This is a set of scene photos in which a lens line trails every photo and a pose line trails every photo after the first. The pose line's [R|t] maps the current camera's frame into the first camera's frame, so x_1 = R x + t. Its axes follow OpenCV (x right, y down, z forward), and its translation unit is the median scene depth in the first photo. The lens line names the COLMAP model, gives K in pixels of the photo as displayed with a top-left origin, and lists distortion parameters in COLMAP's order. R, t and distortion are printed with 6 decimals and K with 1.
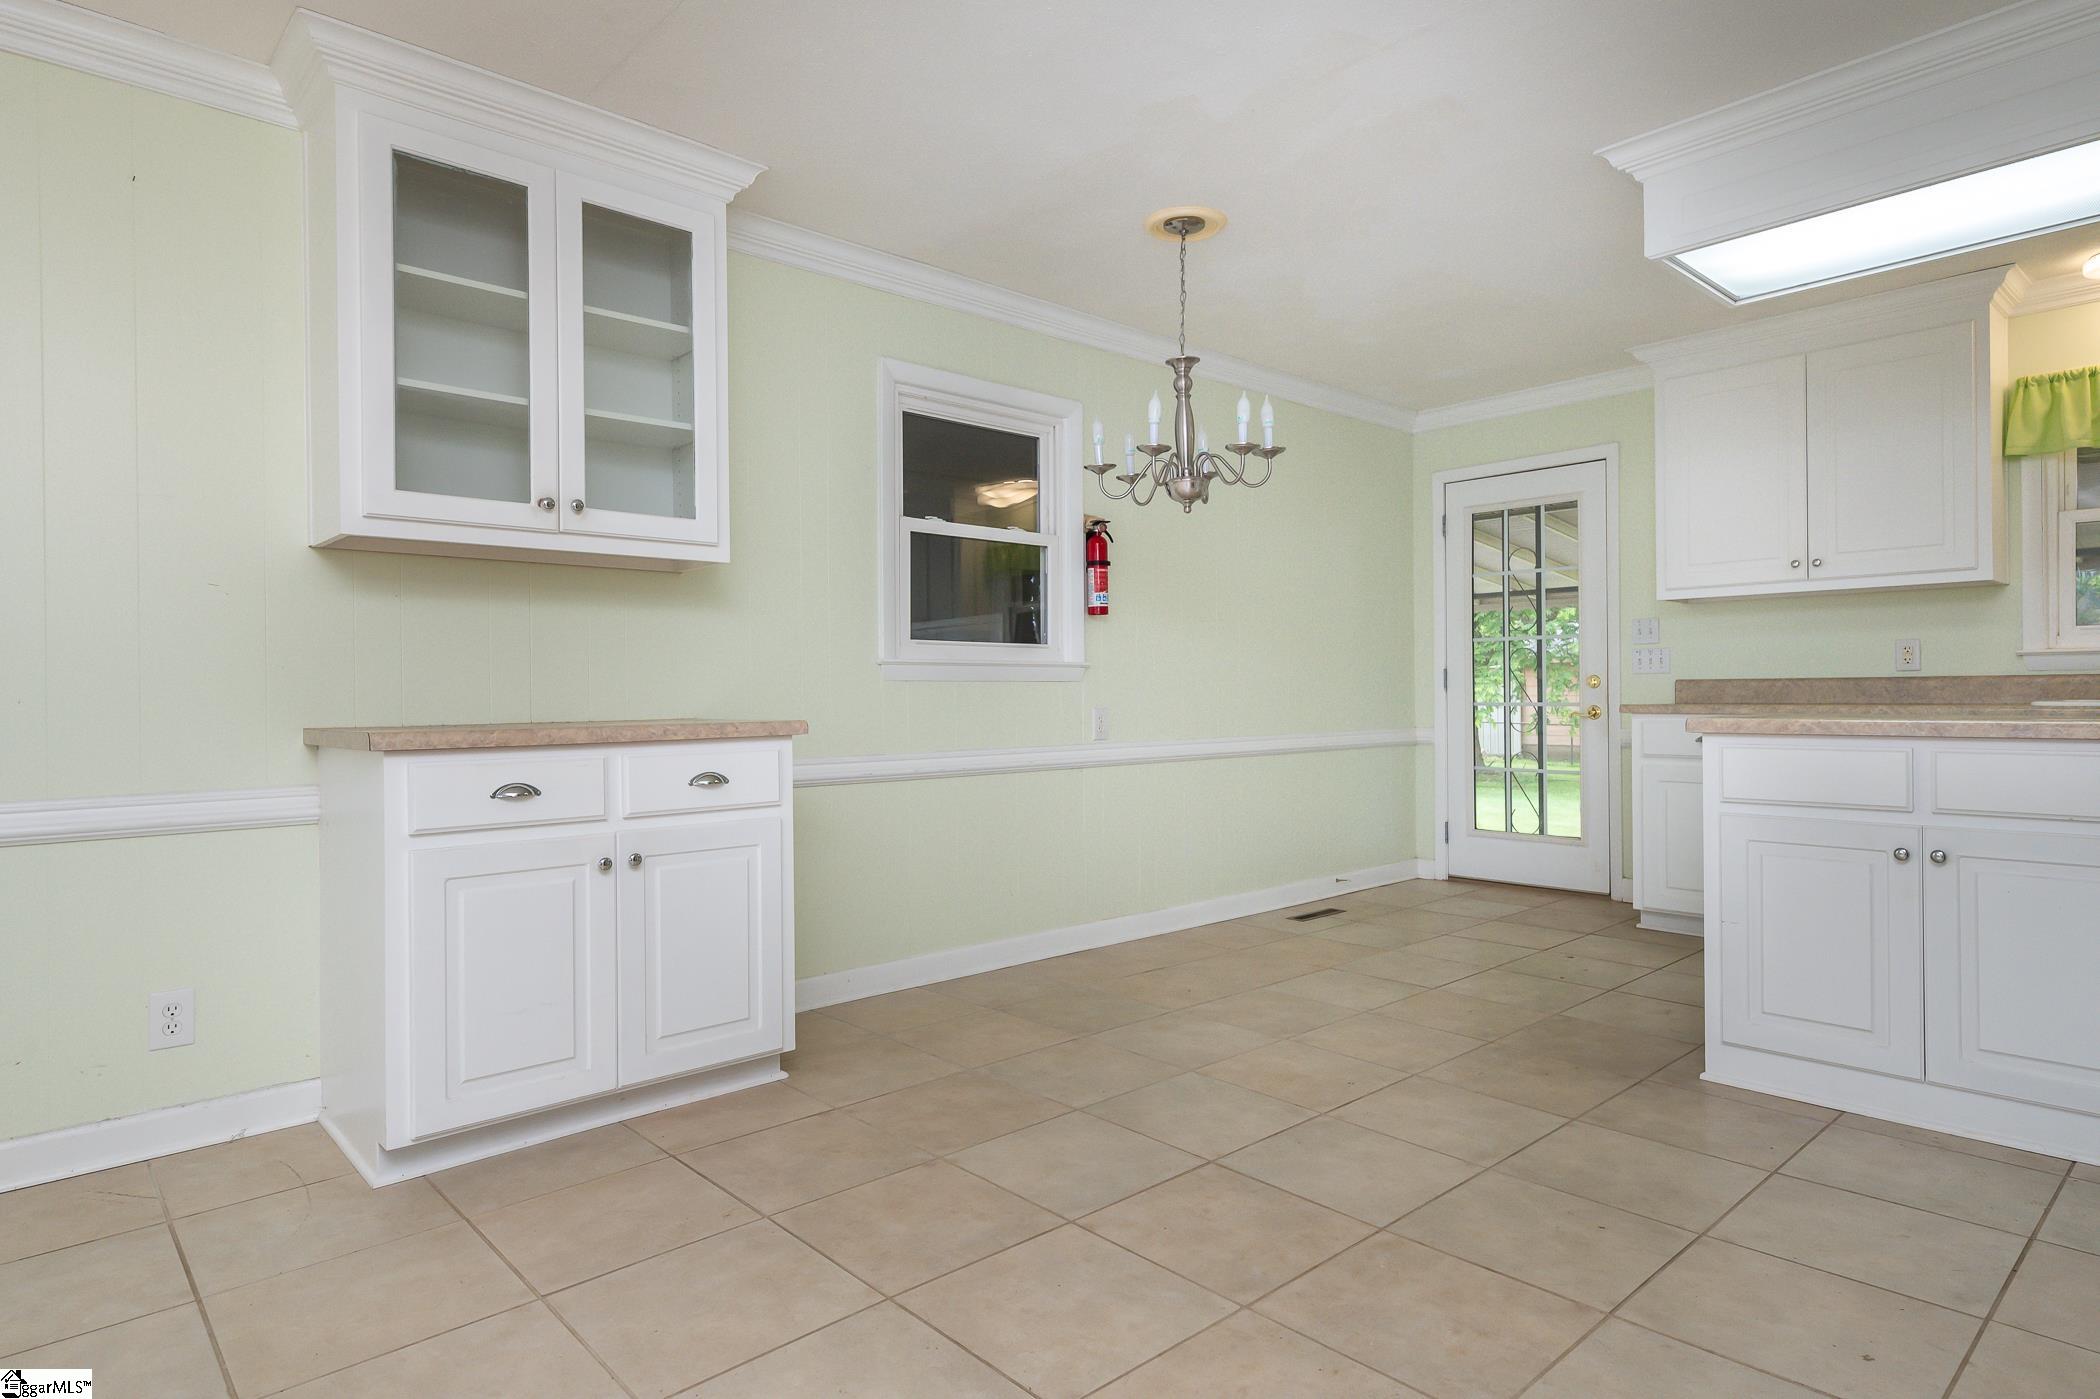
lens RADIAL K [[1158.6, 0, 1048.1], [0, 1158.6, 695.3], [0, 0, 1]] dist [0.016299, 0.000147]
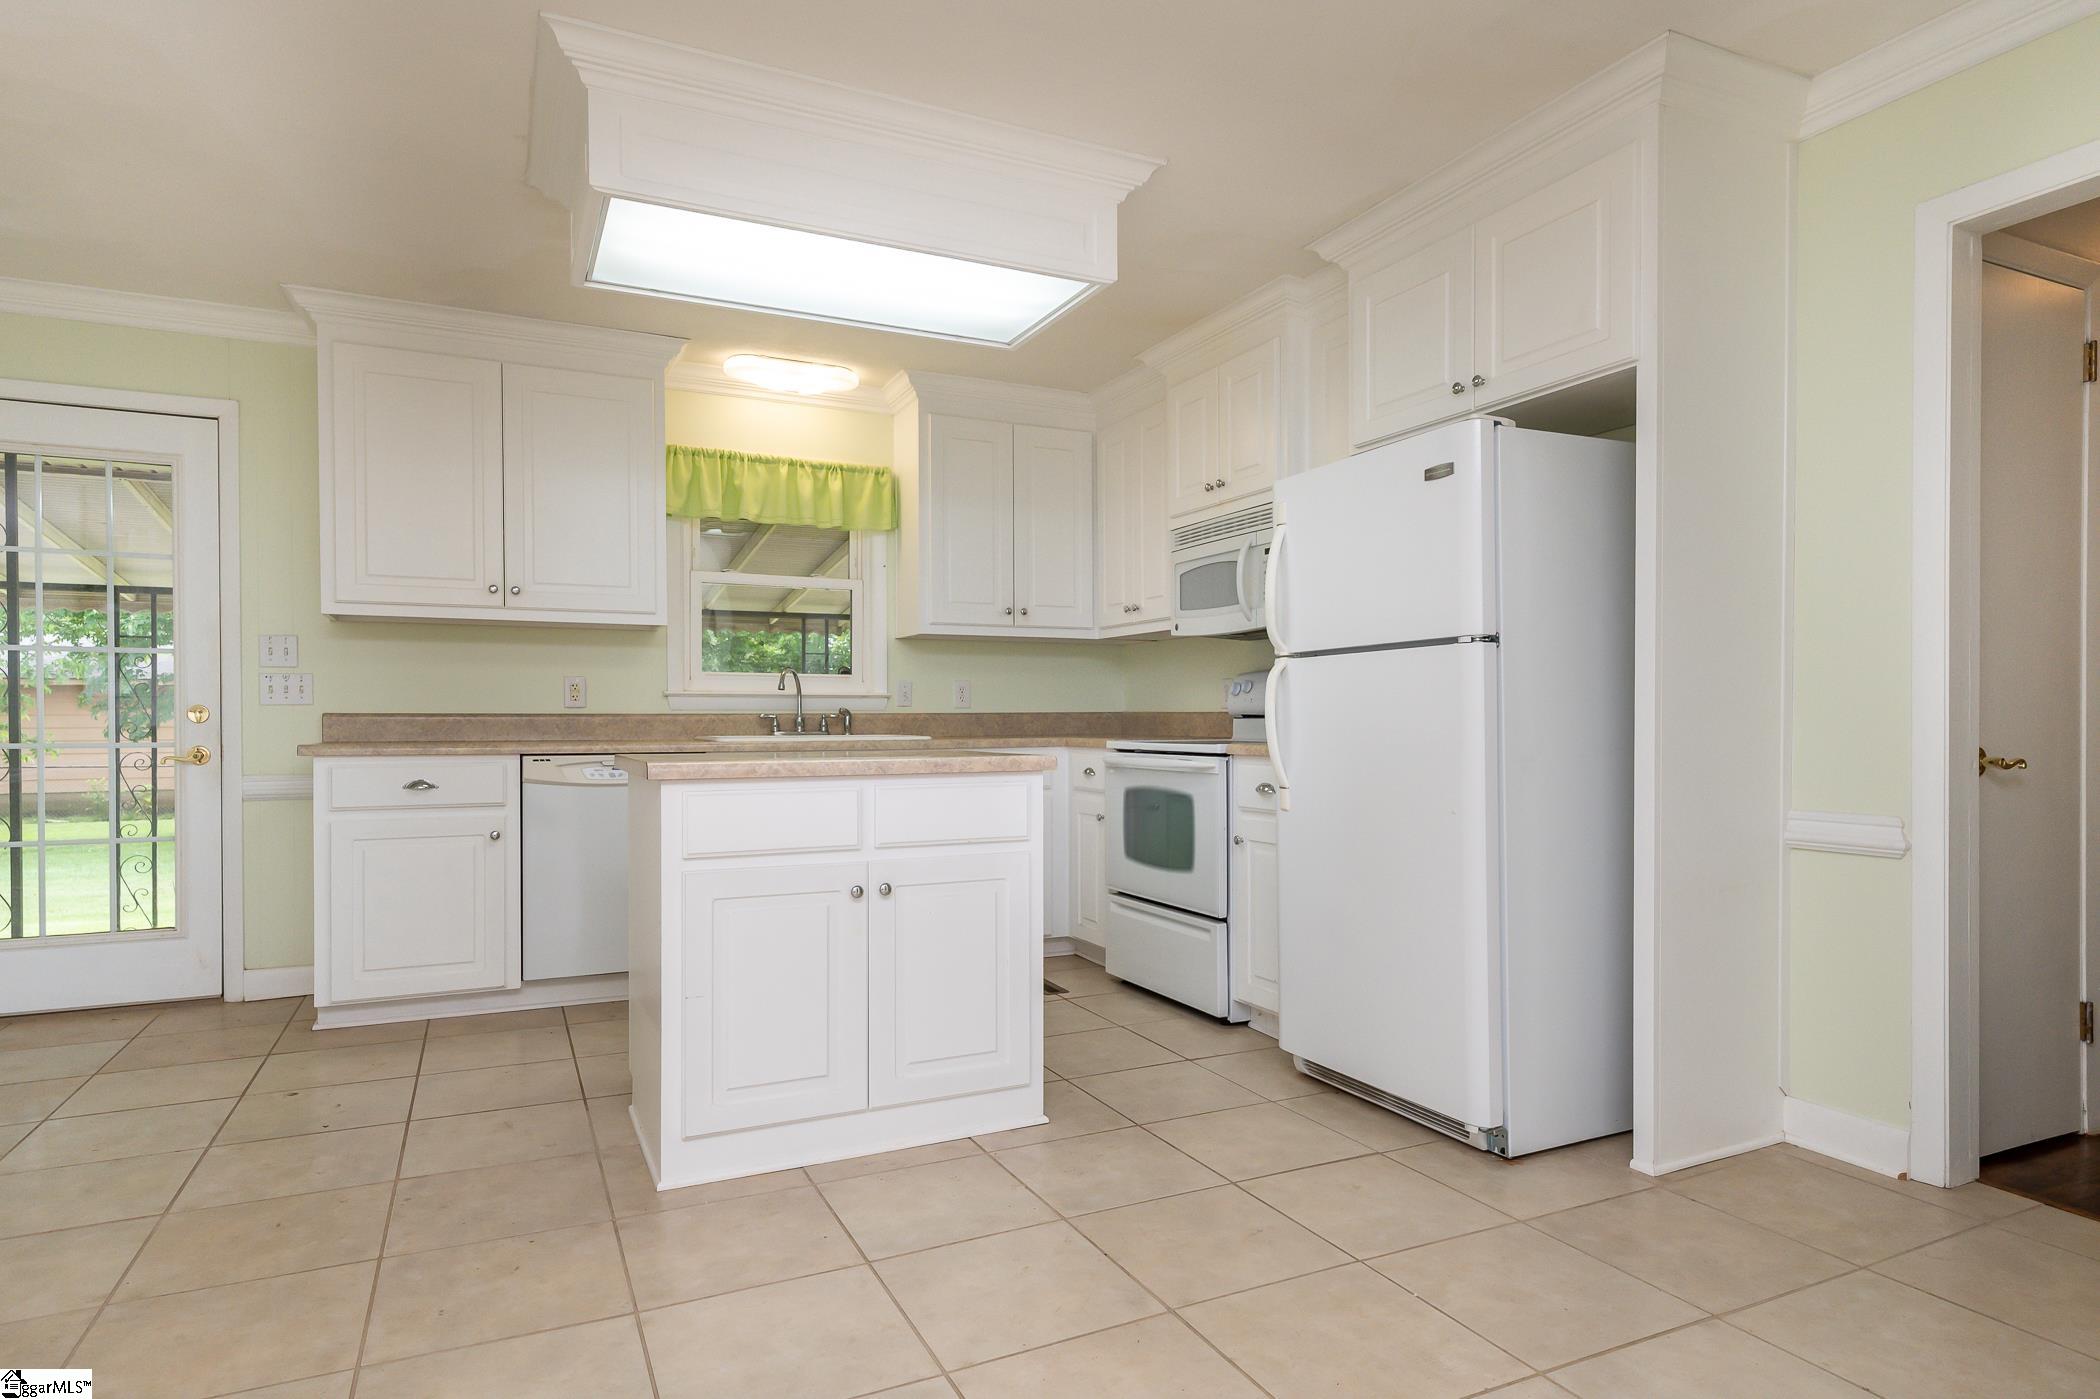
lens RADIAL K [[1158.6, 0, 1040.6], [0, 1158.6, 729.6], [0, 0, 1]] dist [0.016299, 0.000147]
pose [[0.291339, -0.000909, 0.956620, -0.117075], [-0.000519, 0.999999, 0.001108, -0.003895], [-0.956620, -0.000820, 0.291338, 0.351791]]
